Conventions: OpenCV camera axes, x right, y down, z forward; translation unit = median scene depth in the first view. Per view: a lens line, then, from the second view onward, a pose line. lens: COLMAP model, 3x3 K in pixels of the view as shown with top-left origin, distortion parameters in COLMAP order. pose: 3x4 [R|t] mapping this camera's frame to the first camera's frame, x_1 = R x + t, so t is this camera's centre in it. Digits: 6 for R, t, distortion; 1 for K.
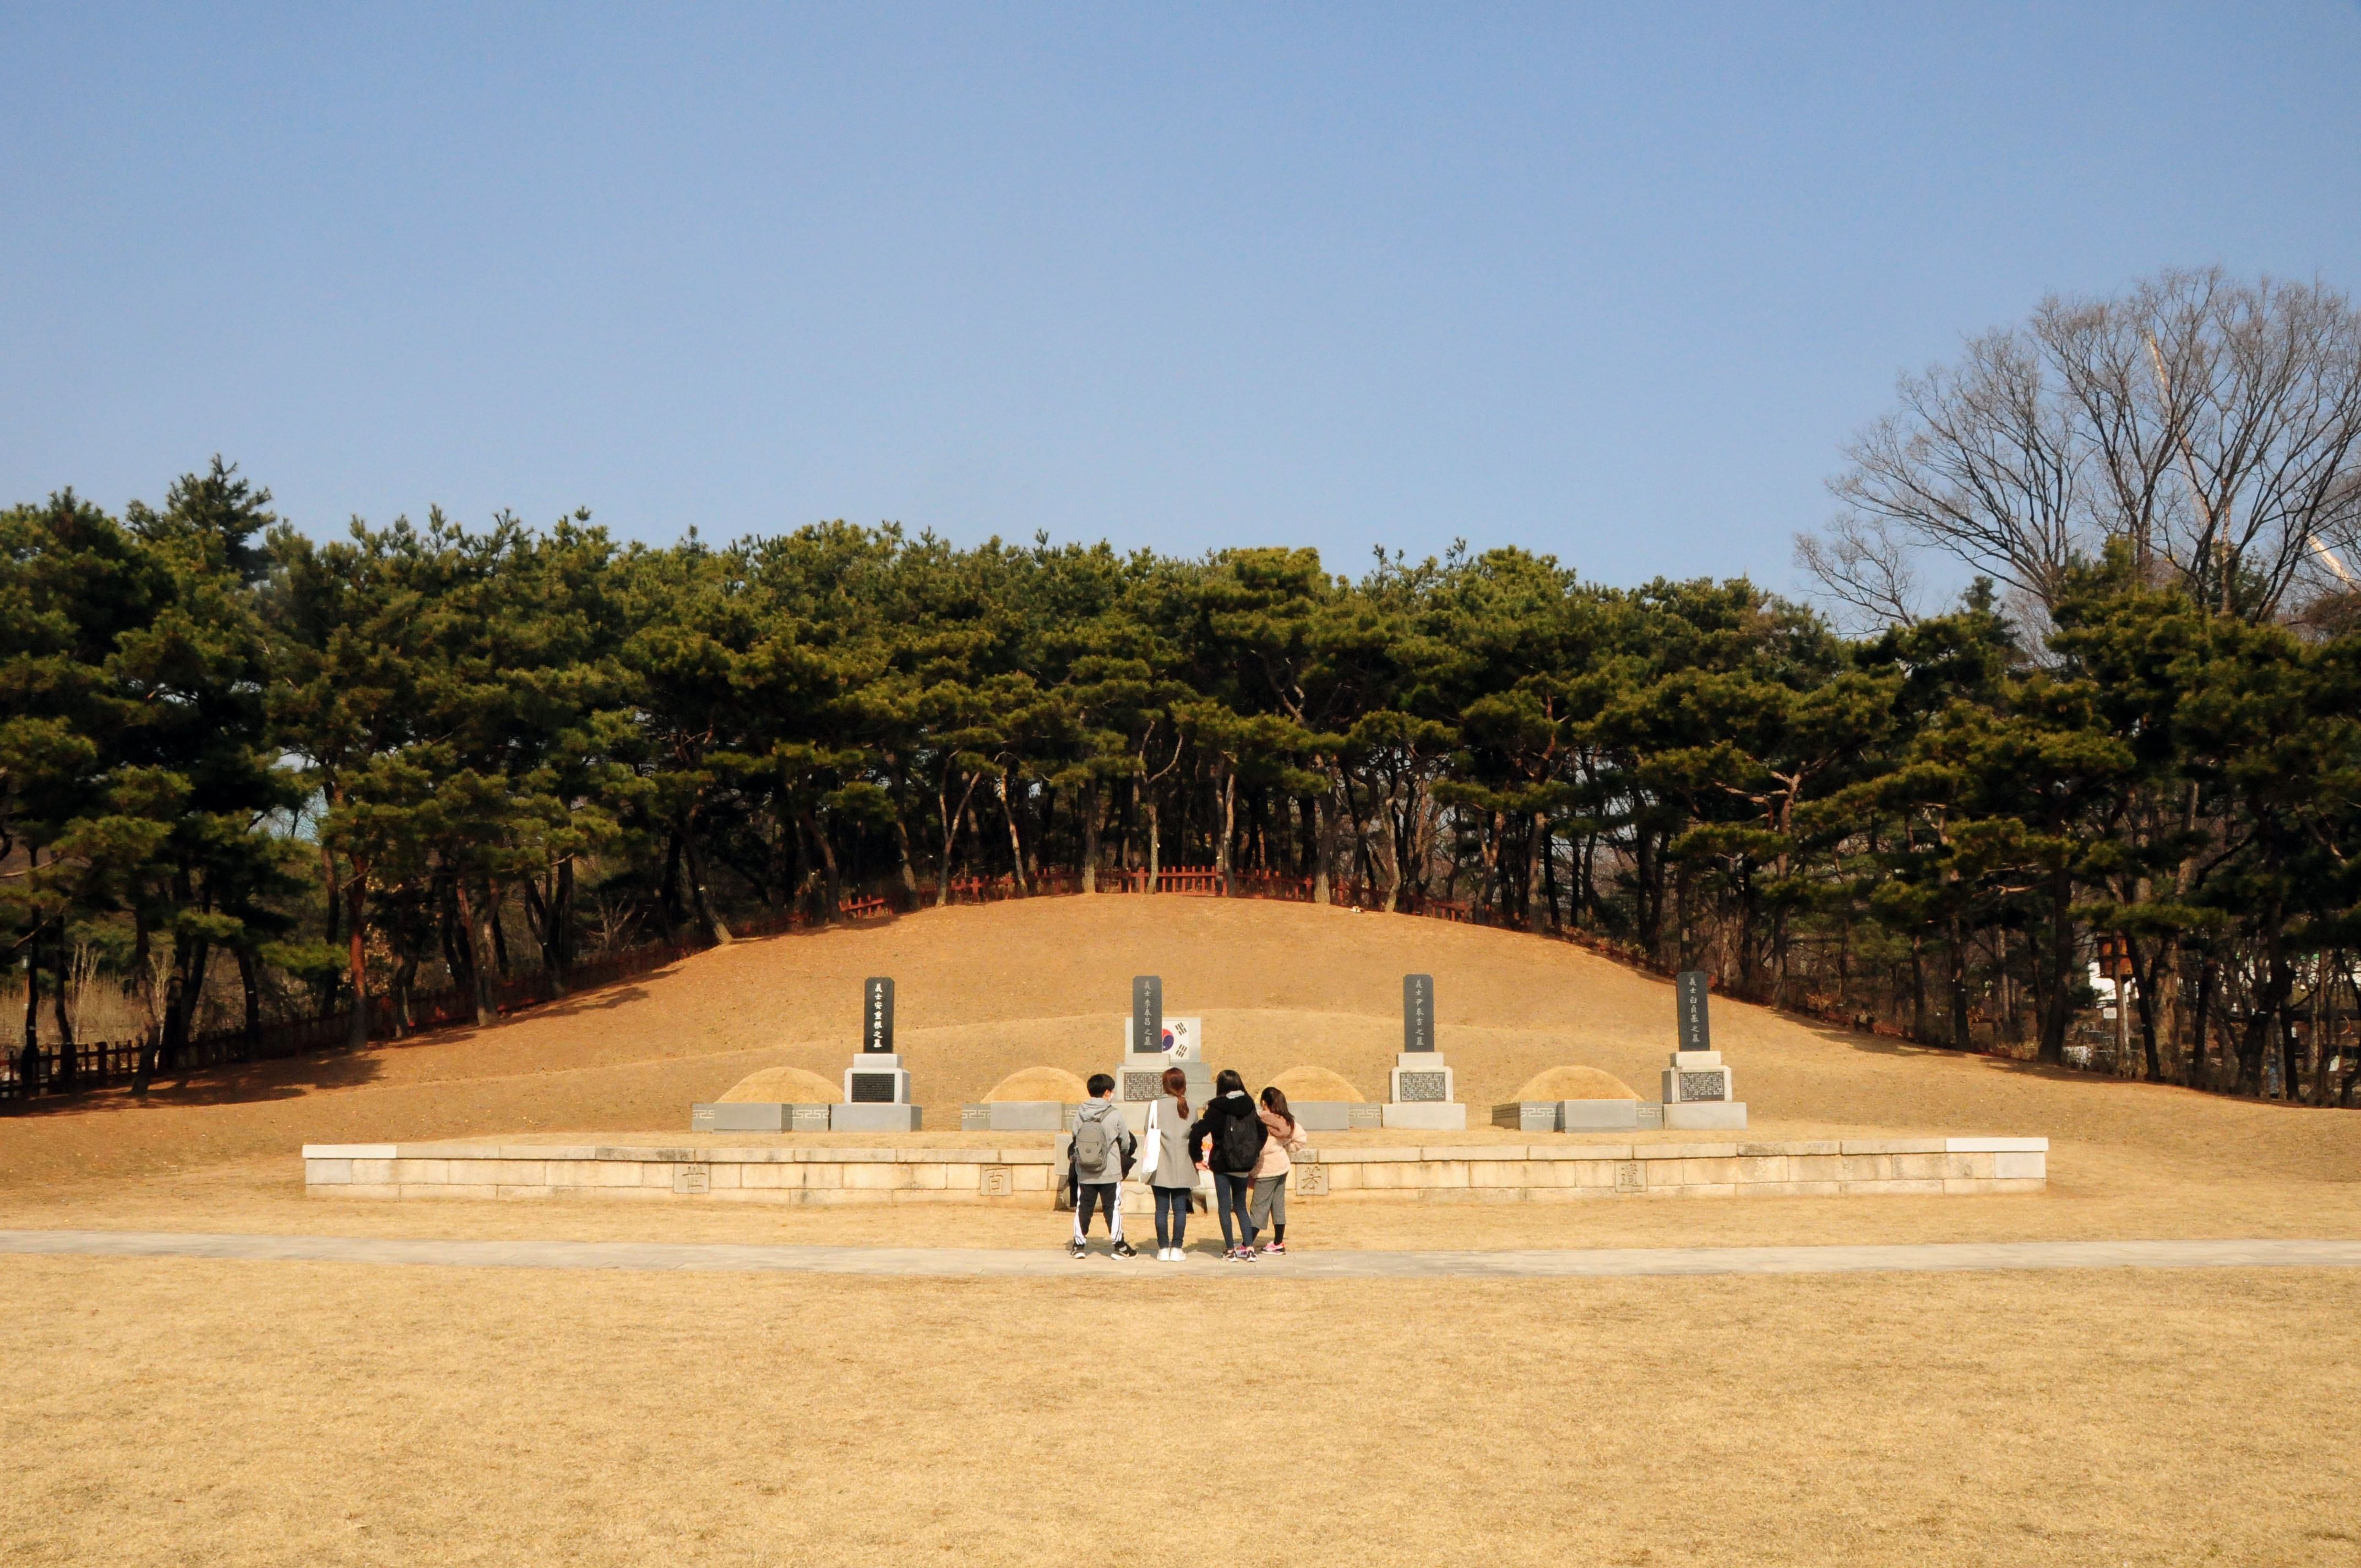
lens RADIAL K [[1853.4, 0, 1180.5], [0, 1853.4, 784.0], [0, 0, 1]] dist [-0.126759, 0.002309]
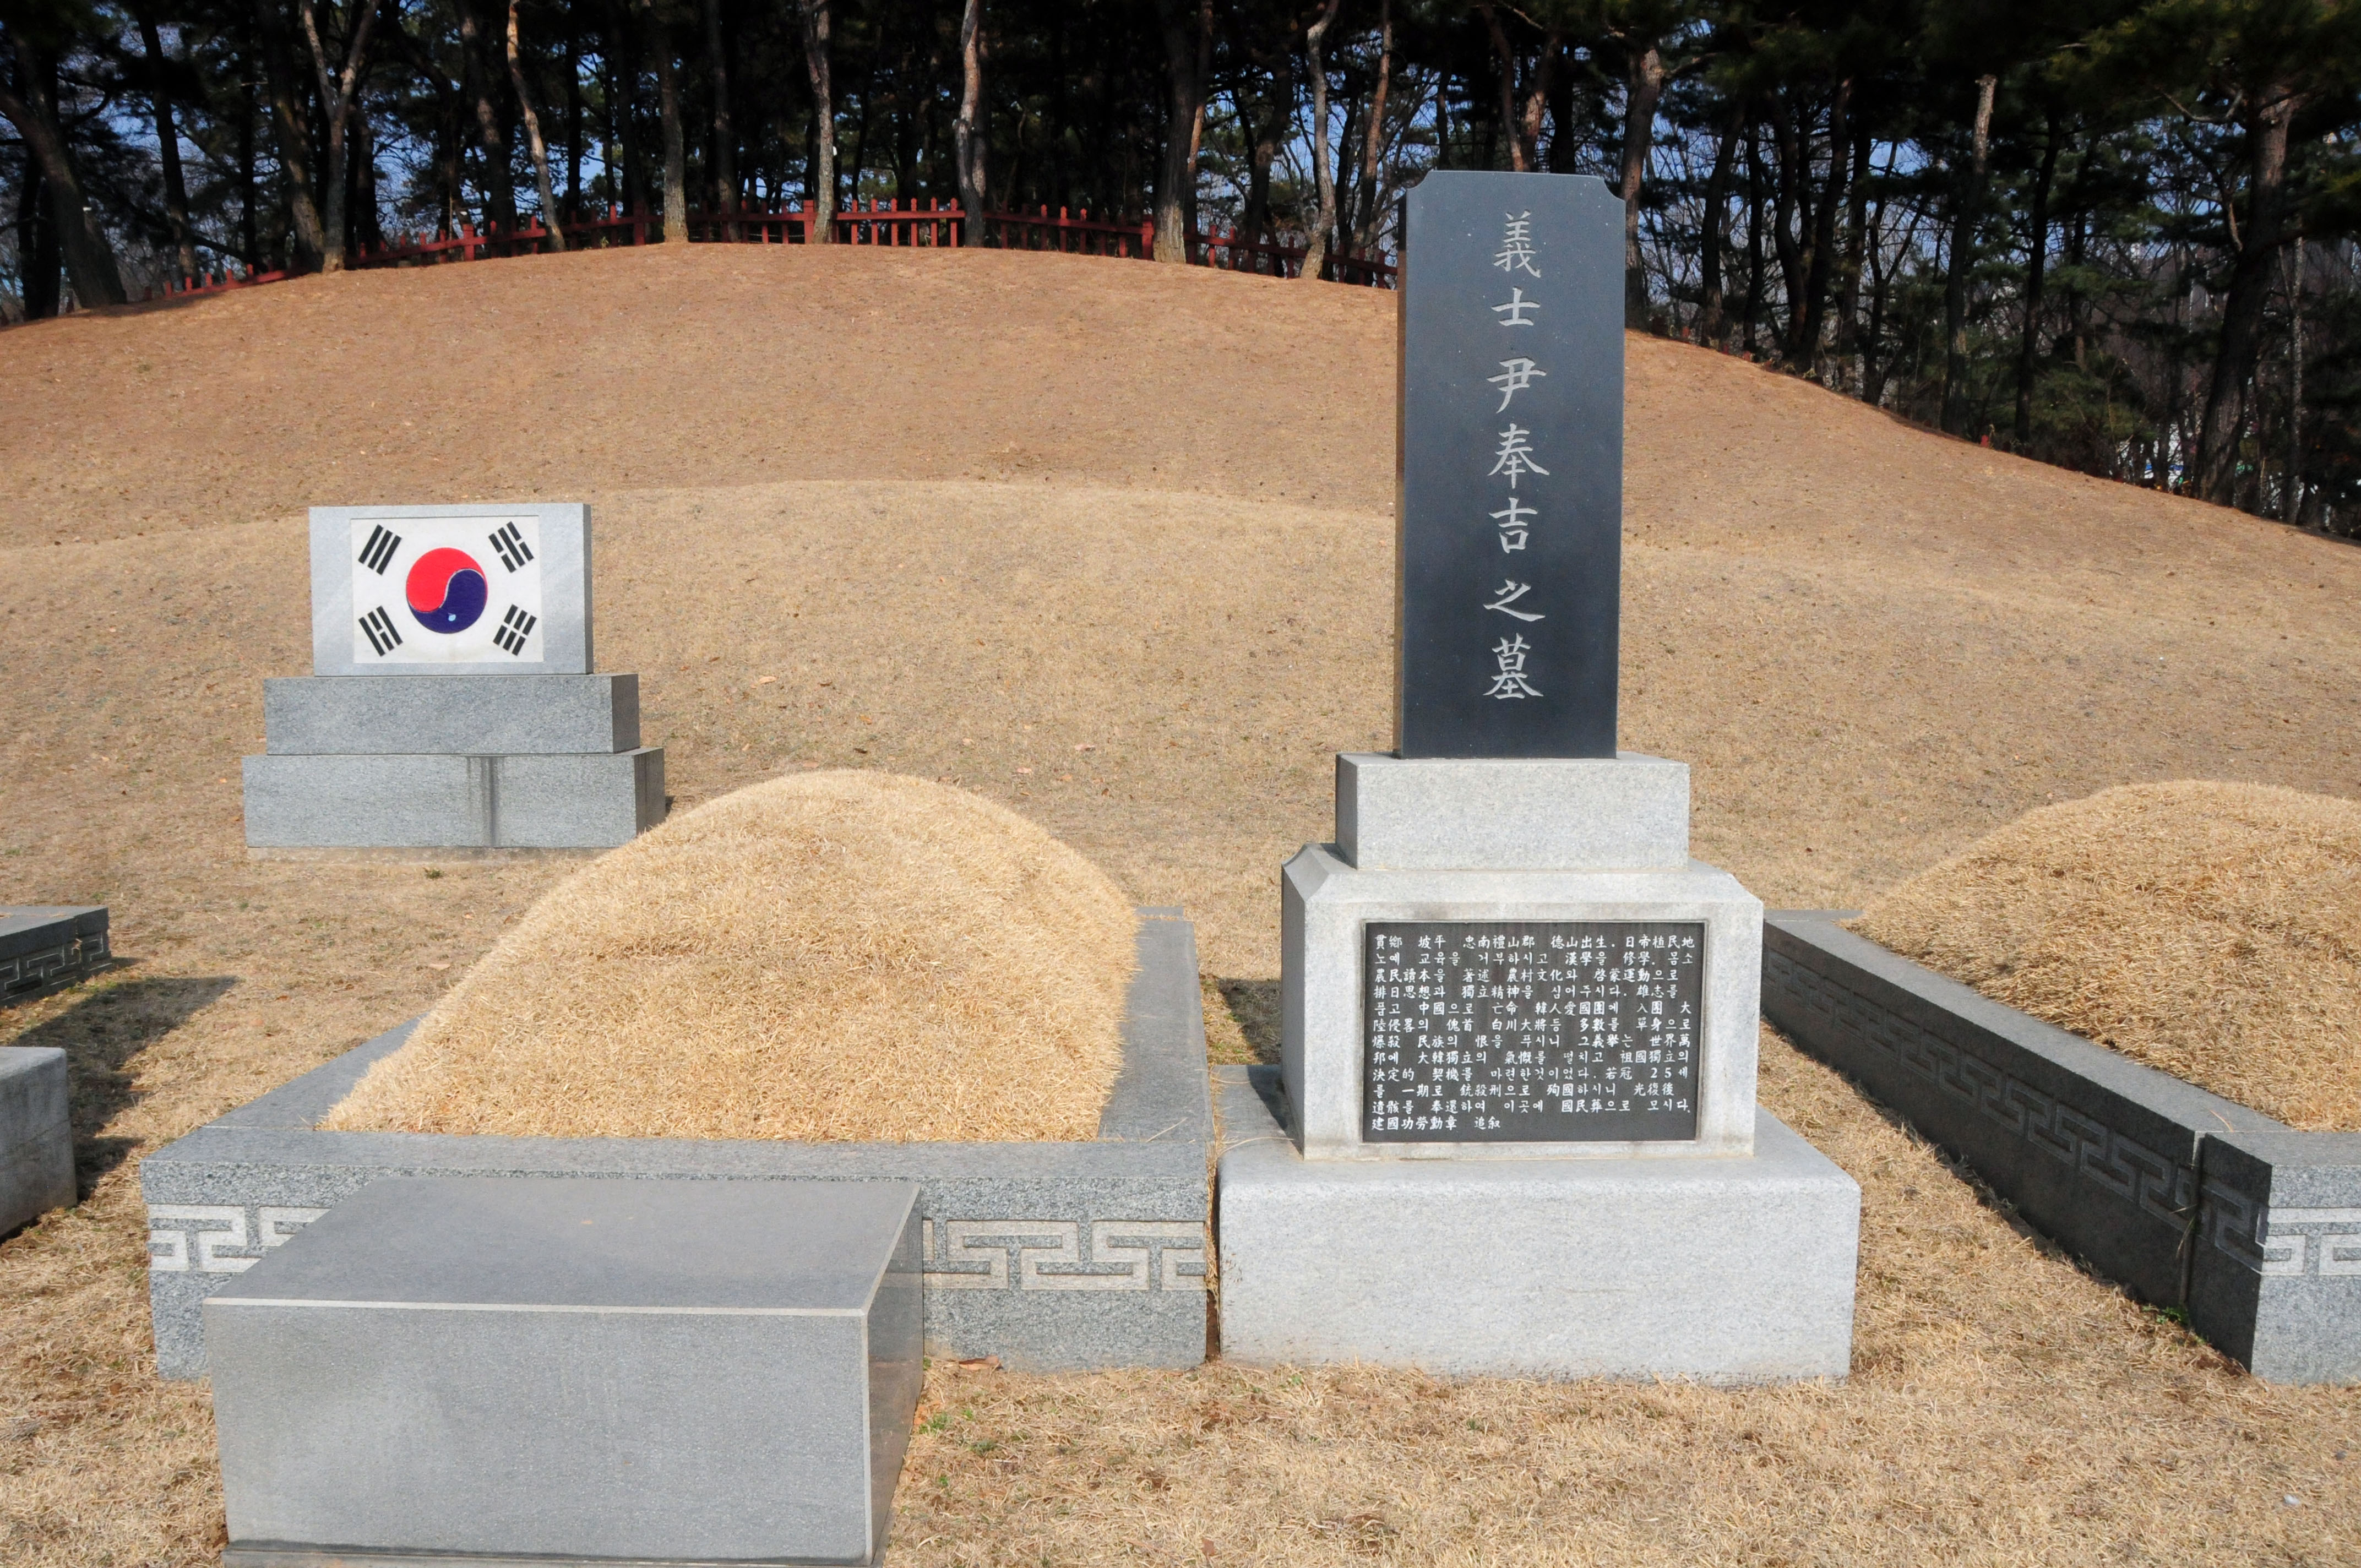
lens RADIAL K [[1853.4, 0, 1180.5], [0, 1853.4, 784.0], [0, 0, 1]] dist [-0.126759, 0.002309]
pose [[0.999073, -0.004751, 0.042778, 0.107708], [-0.007006, 0.962684, 0.270537, 0.119895], [-0.042467, -0.270586, 0.961759, 0.940283]]
